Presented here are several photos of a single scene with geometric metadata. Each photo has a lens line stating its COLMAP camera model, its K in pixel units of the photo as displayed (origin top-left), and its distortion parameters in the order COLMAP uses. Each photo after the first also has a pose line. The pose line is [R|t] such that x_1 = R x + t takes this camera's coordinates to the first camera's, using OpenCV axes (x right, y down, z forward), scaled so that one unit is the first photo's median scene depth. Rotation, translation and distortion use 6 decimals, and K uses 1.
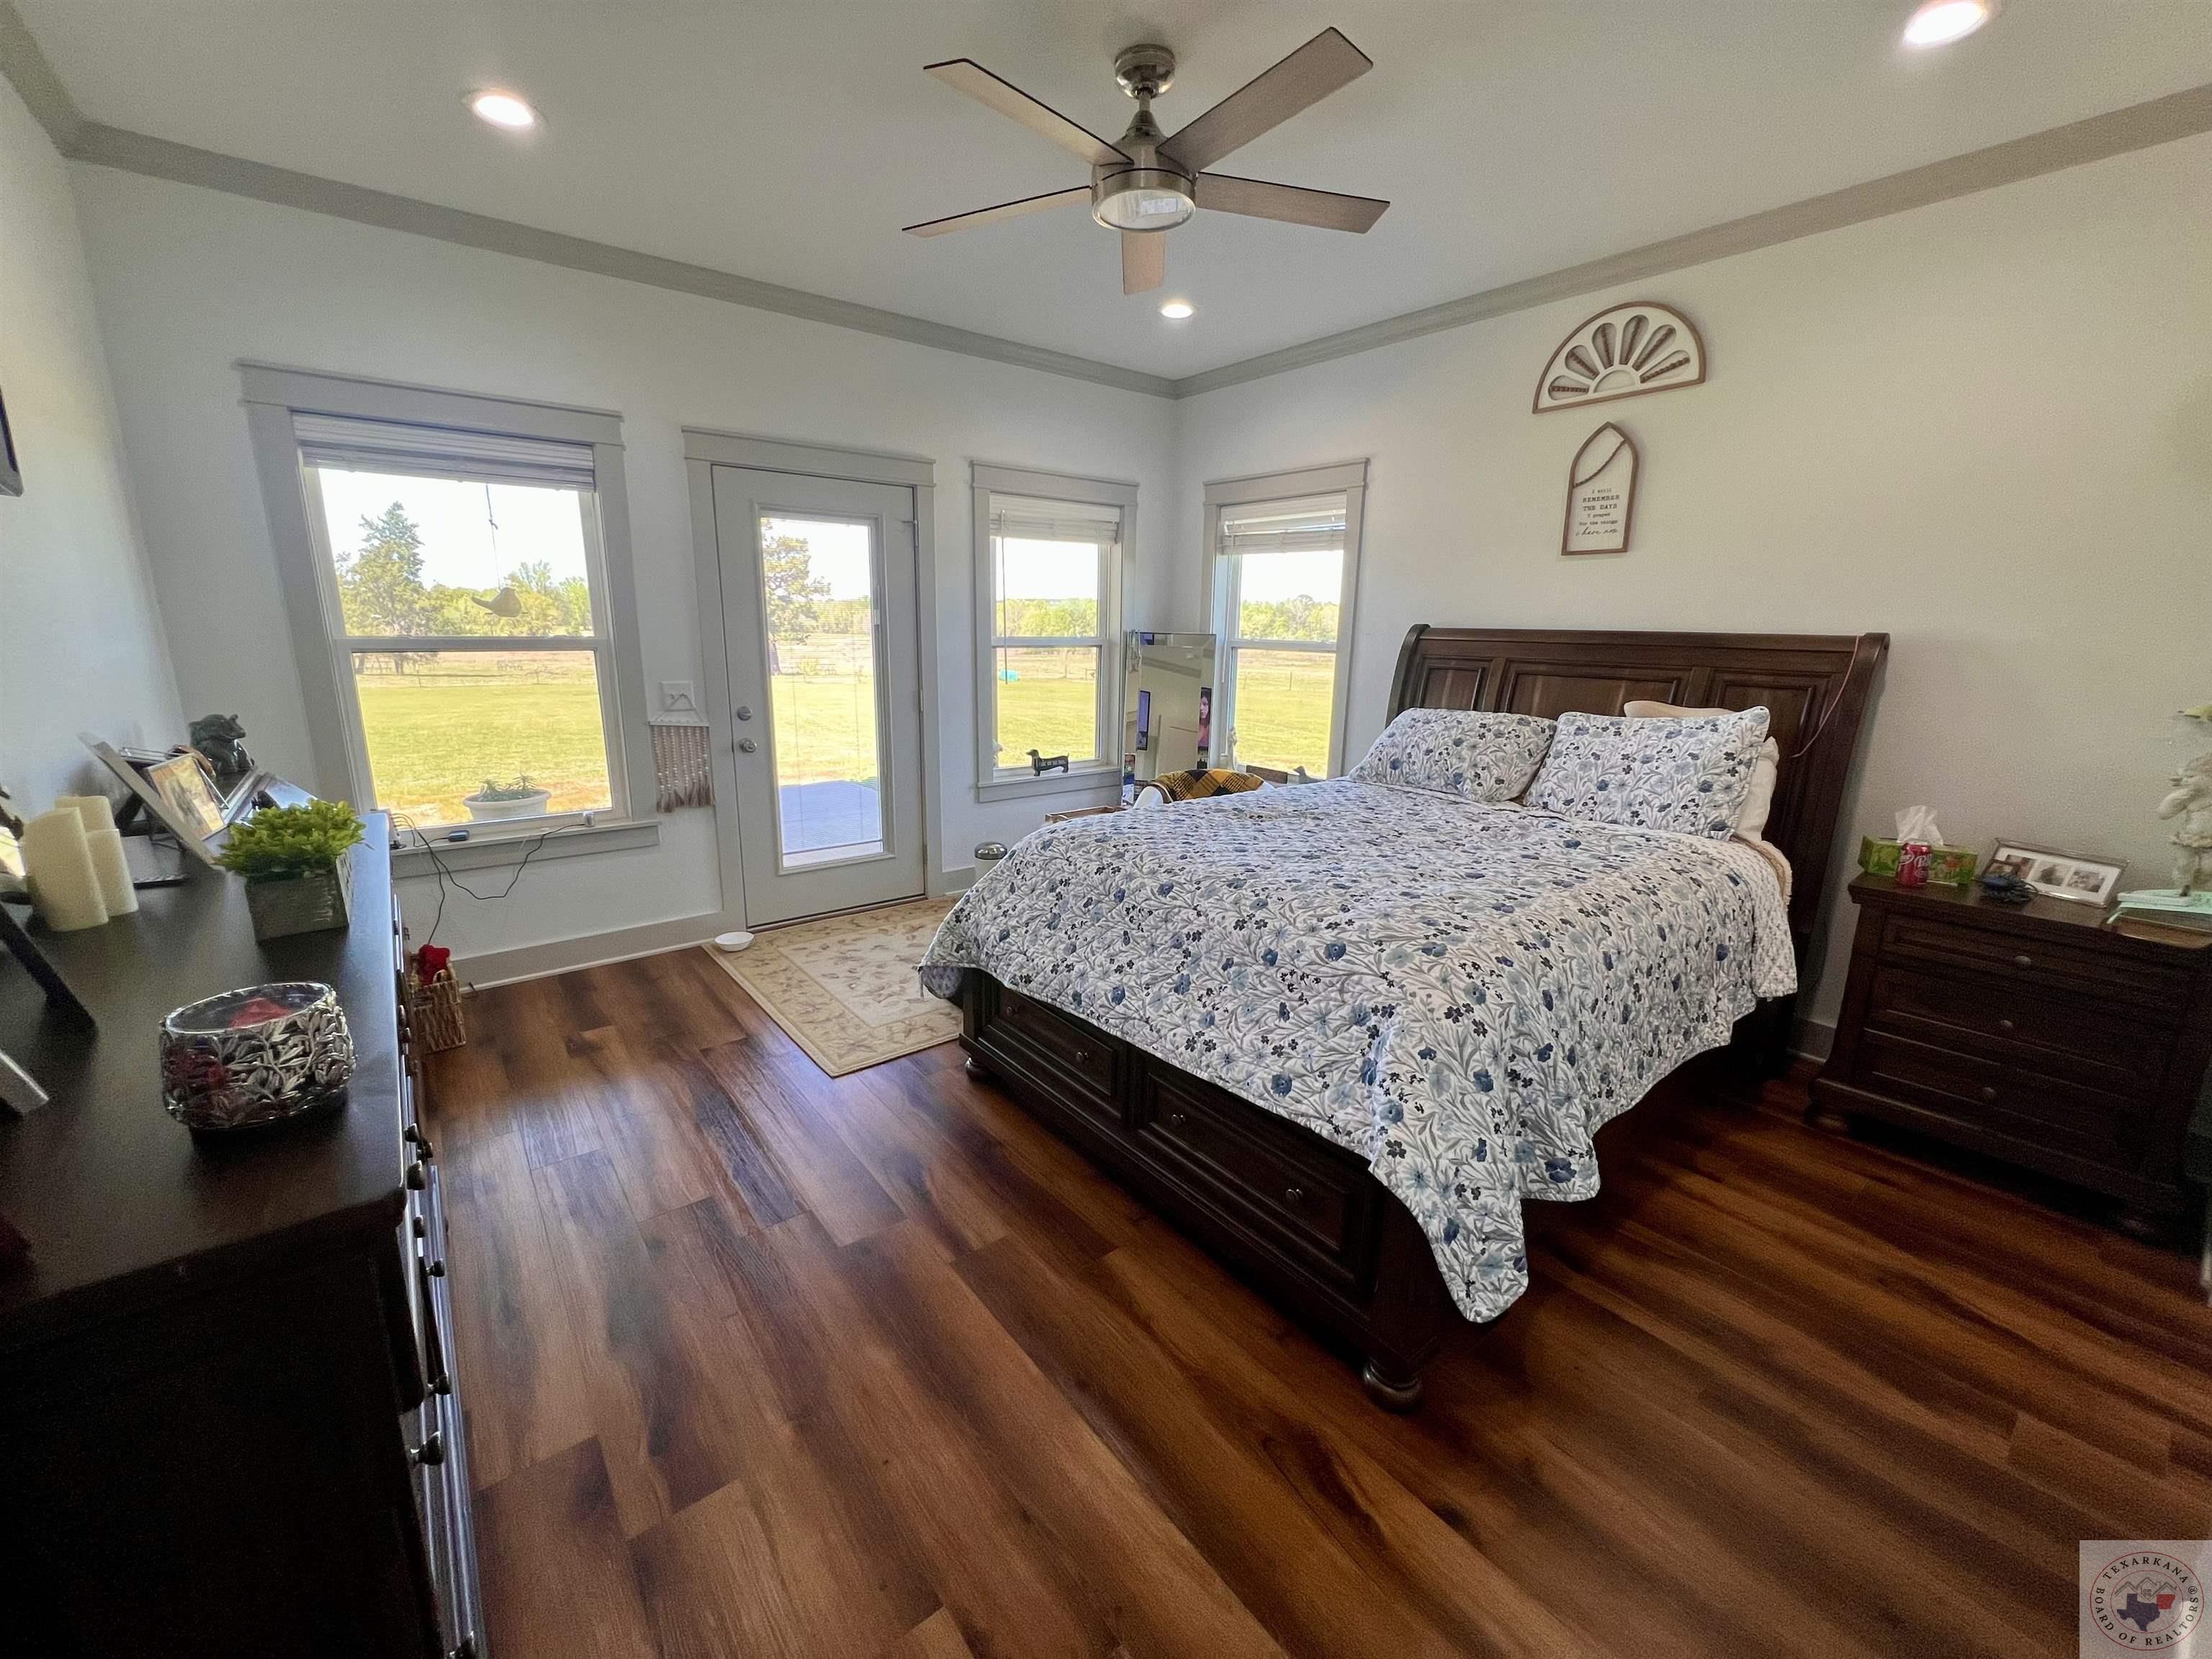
lens RADIAL K [[892.3, 0, 1095.7], [0, 892.3, 839.3], [0, 0, 1]] dist [0.003181, 0.000295]
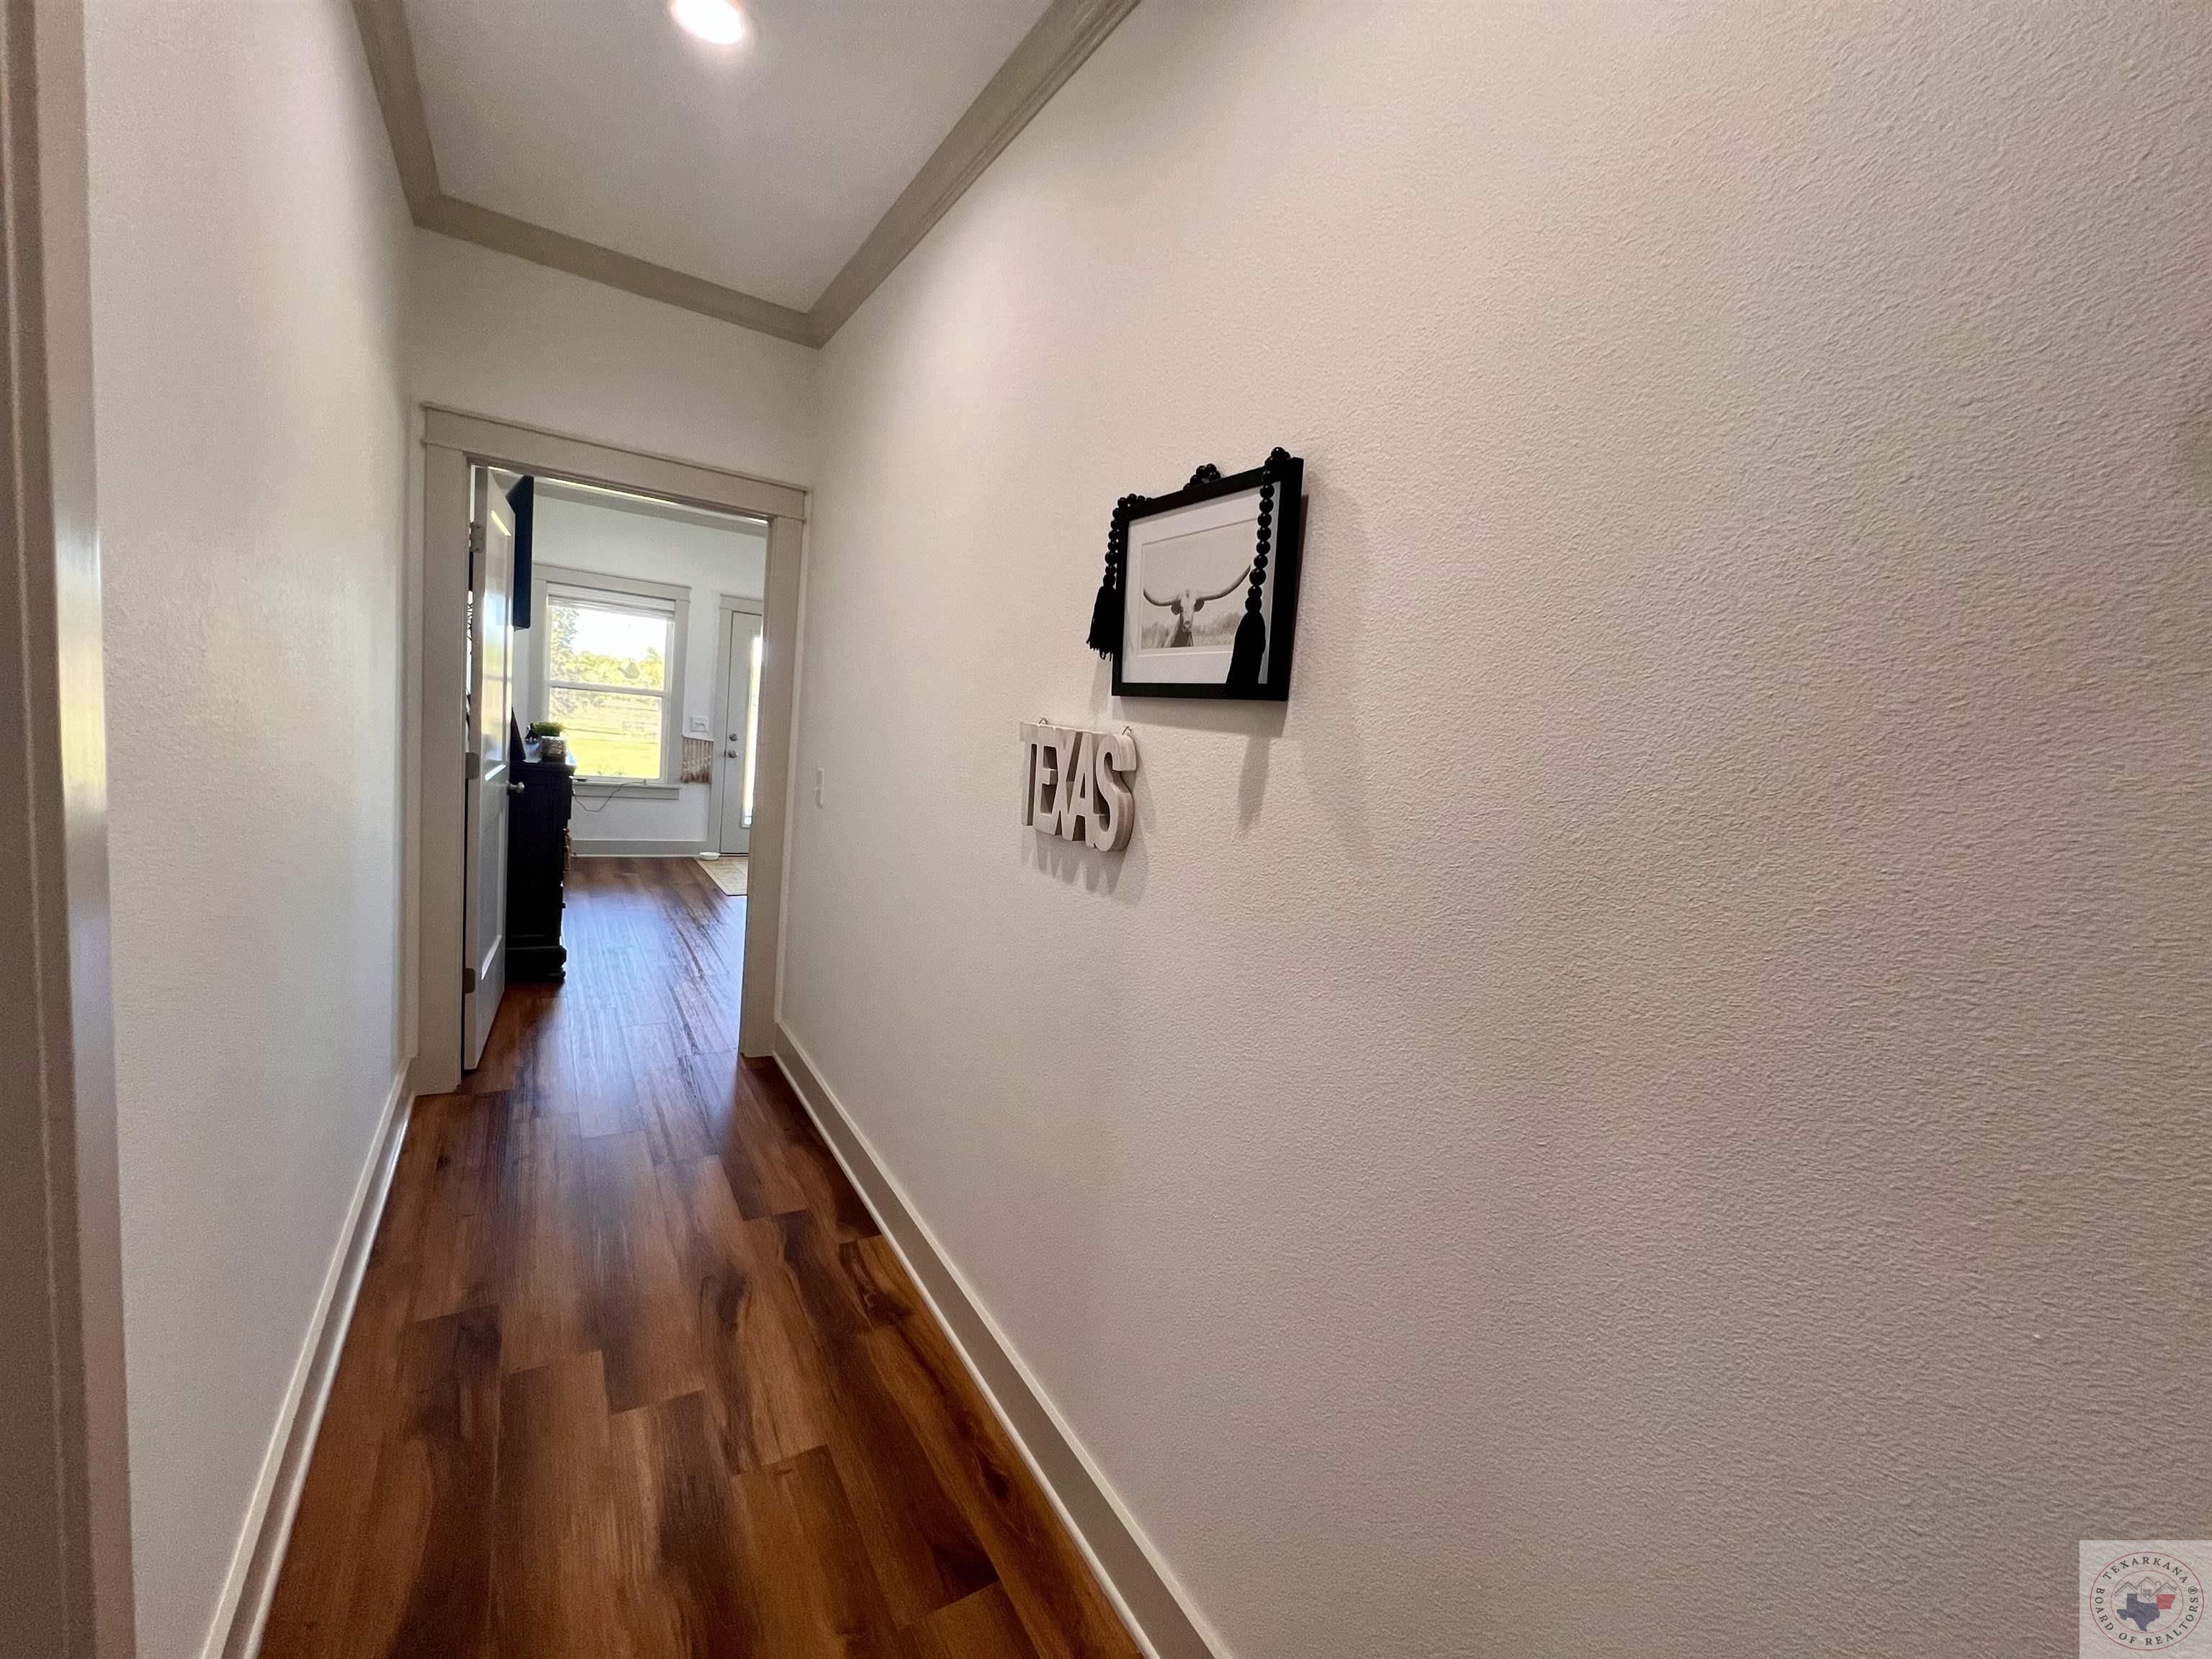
lens RADIAL K [[892.3, 0, 1107.0], [0, 892.3, 830.4], [0, 0, 1]] dist [0.003181, 0.000295]
pose [[0.993491, 0.089664, -0.070264, 0.684279], [-0.097791, 0.987656, -0.122365, 0.263095], [0.058425, 0.128440, 0.989995, -1.011609]]
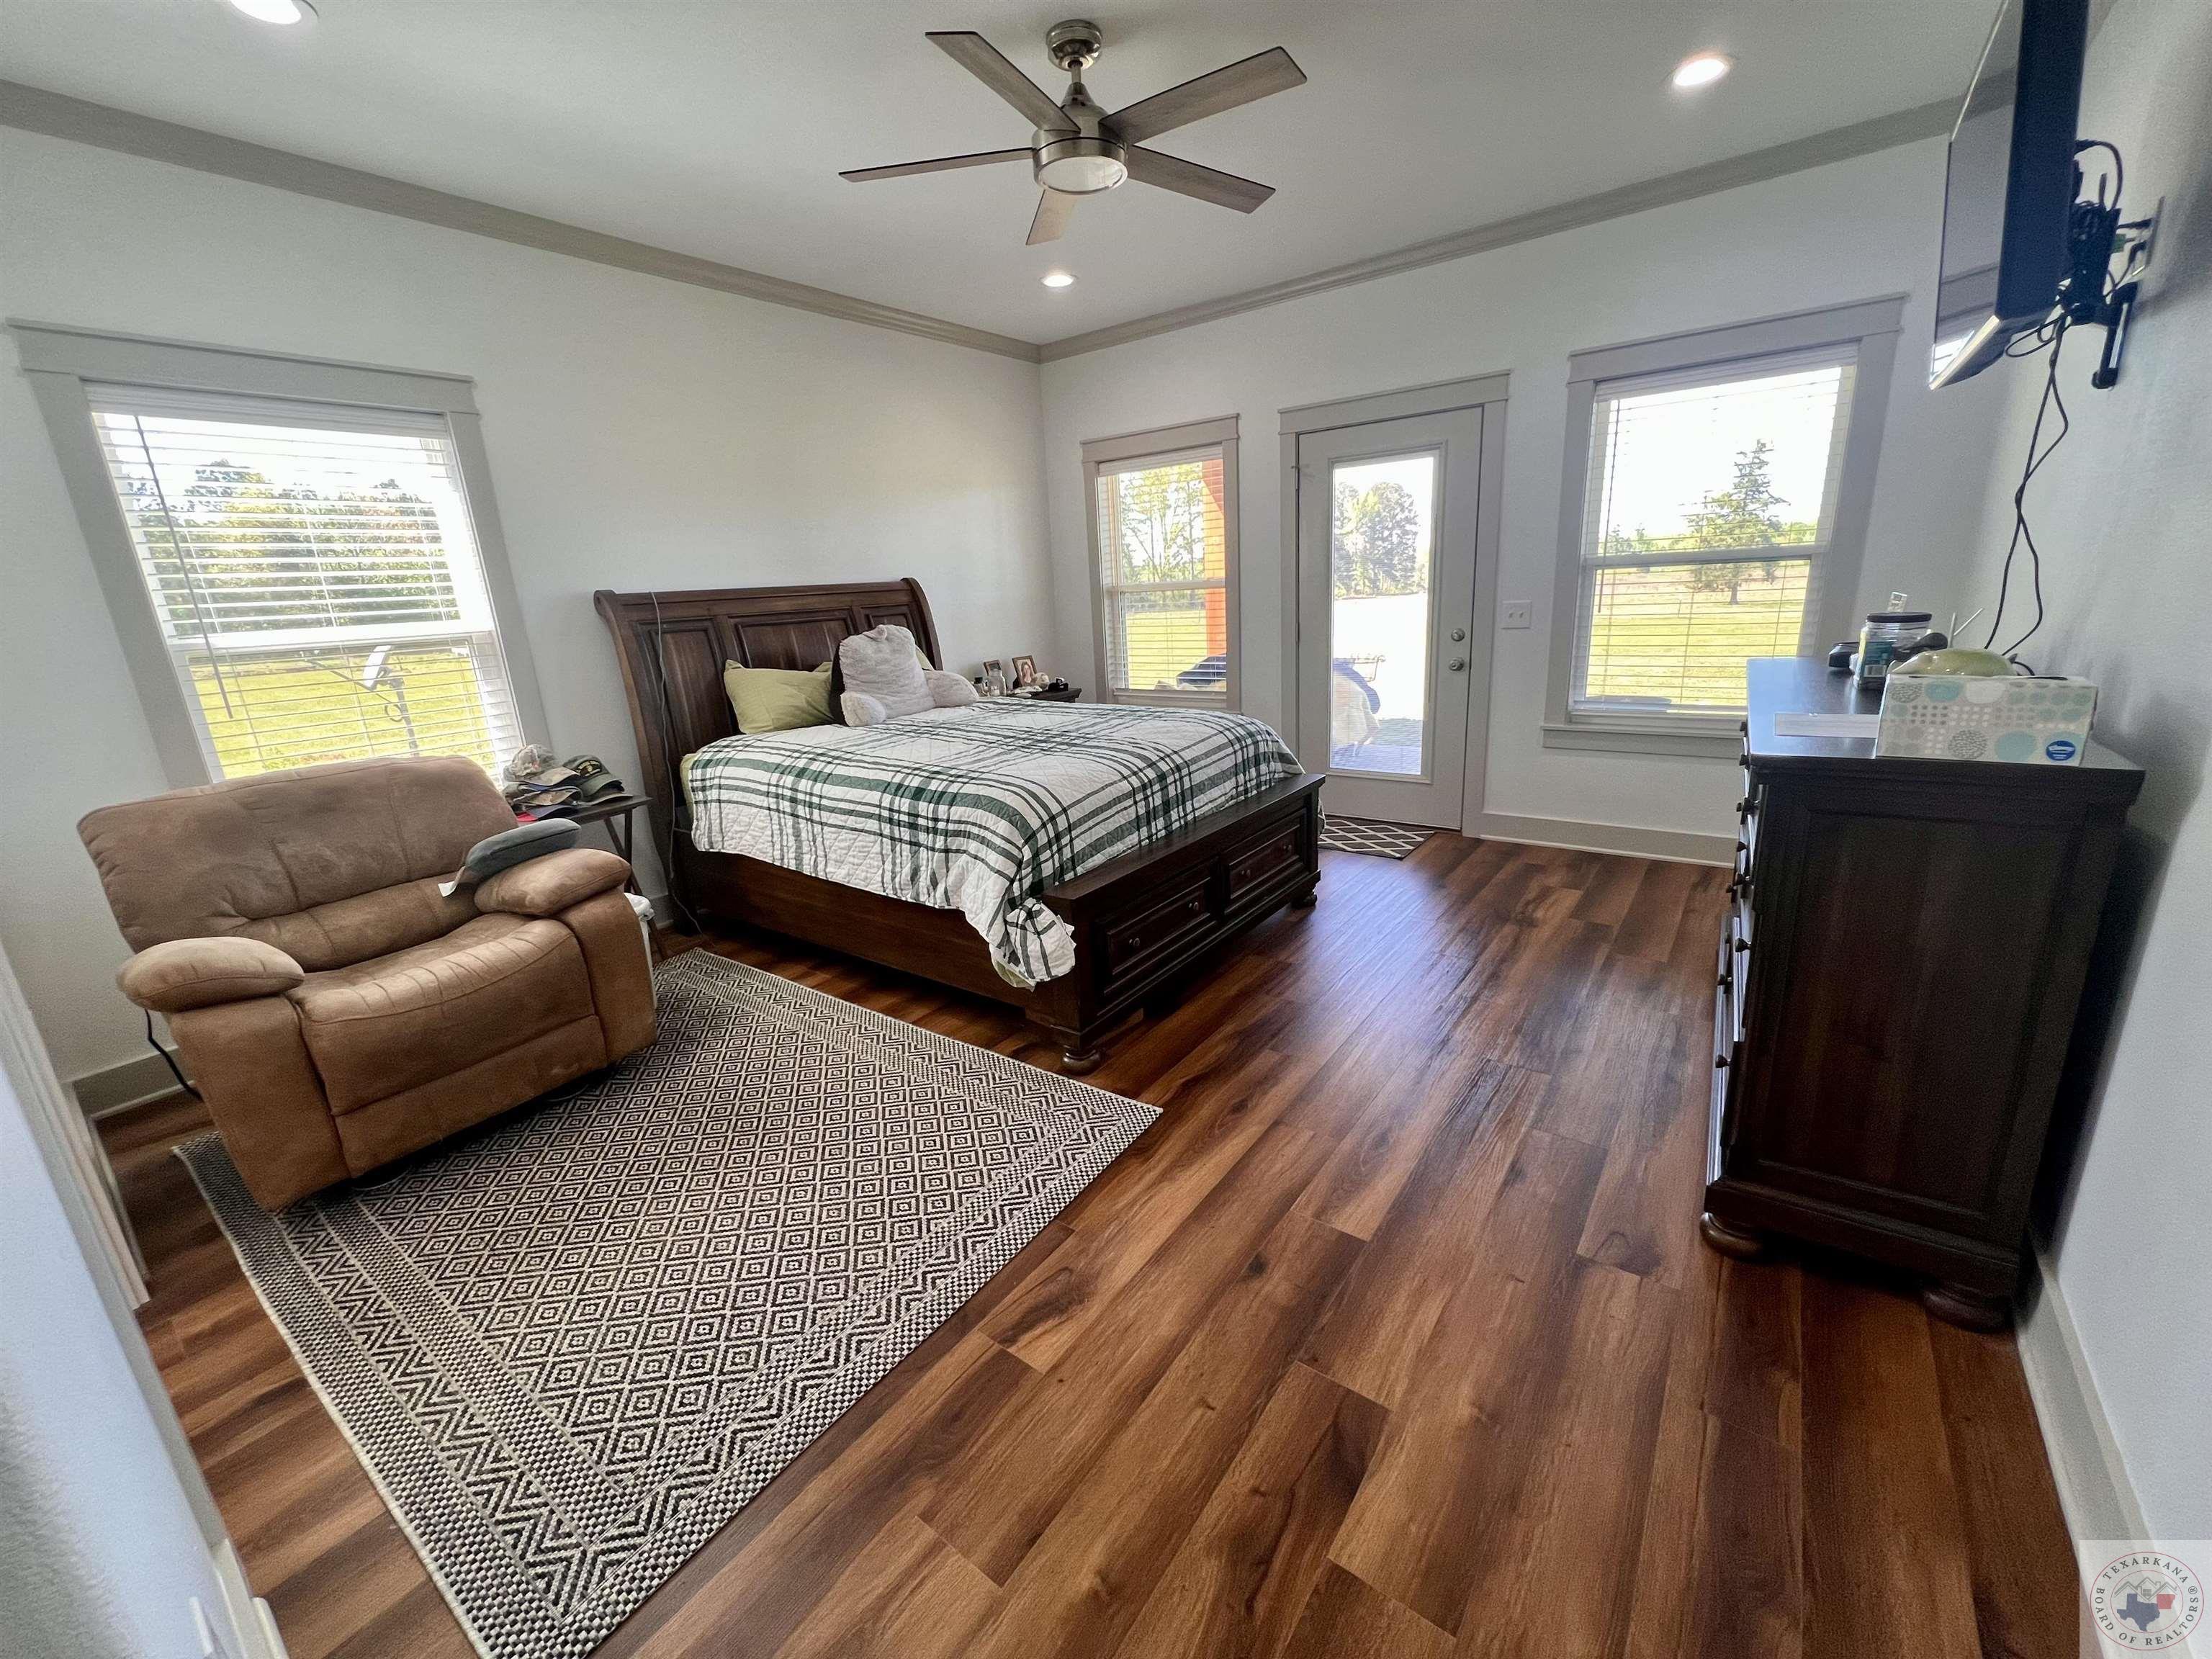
lens RADIAL K [[878.7, 0, 1111.5], [0, 878.7, 817.4], [0, 0, 1]] dist [-0.003206, -0.000289]
pose [[0.954129, -0.138765, 0.265296, -0.240267], [0.132613, 0.990317, 0.041053, -0.000892], [-0.268424, -0.003988, 0.963293, 0.000146]]
